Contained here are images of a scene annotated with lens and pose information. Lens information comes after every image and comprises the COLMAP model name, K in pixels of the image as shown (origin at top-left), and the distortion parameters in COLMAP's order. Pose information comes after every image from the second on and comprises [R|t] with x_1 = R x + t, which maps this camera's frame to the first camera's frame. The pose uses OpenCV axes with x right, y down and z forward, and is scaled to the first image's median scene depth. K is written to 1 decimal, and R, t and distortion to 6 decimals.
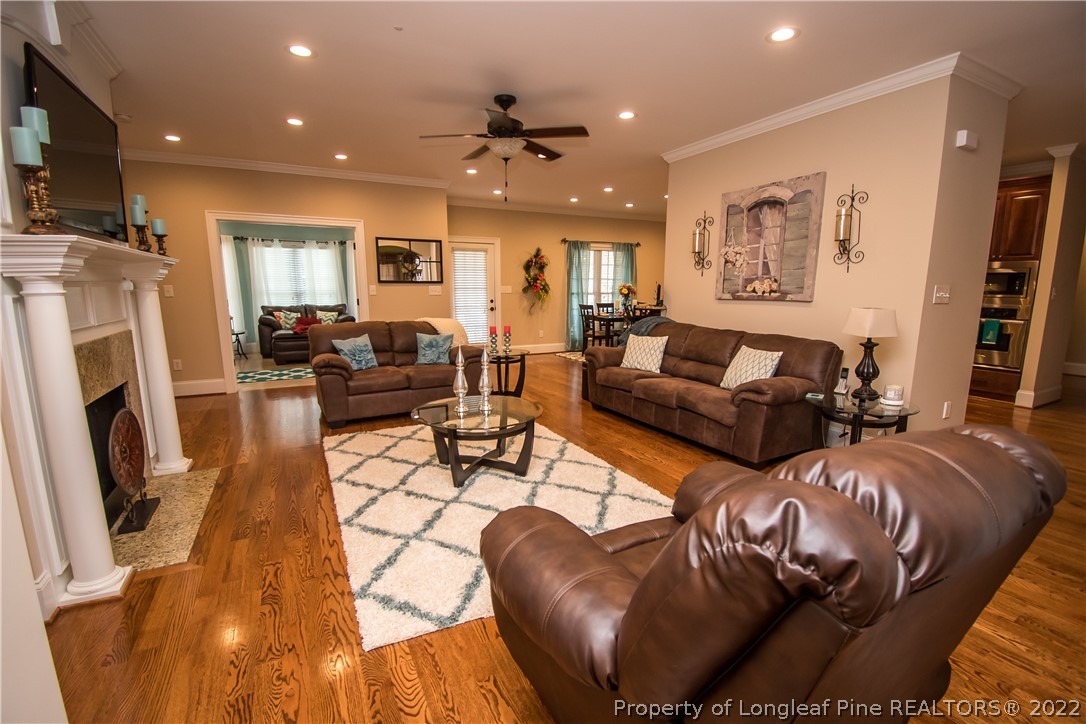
lens RADIAL K [[481.8, 0, 540.9], [0, 481.8, 371.0], [0, 0, 1]] dist [0.027417, -0.029587]
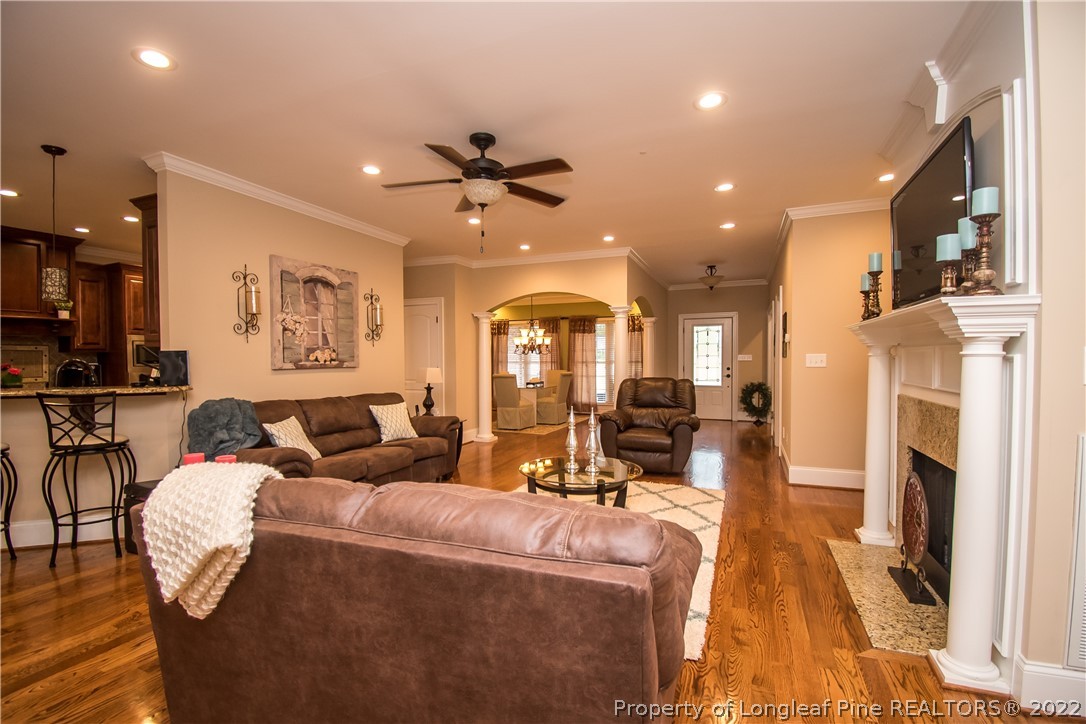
lens RADIAL K [[481.8, 0, 540.9], [0, 481.8, 371.0], [0, 0, 1]] dist [0.027417, -0.029587]
pose [[-0.646315, -0.019391, 0.762824, -0.786500], [0.135442, 0.980888, 0.139690, -0.258693], [-0.750954, 0.193602, -0.631337, 1.514007]]
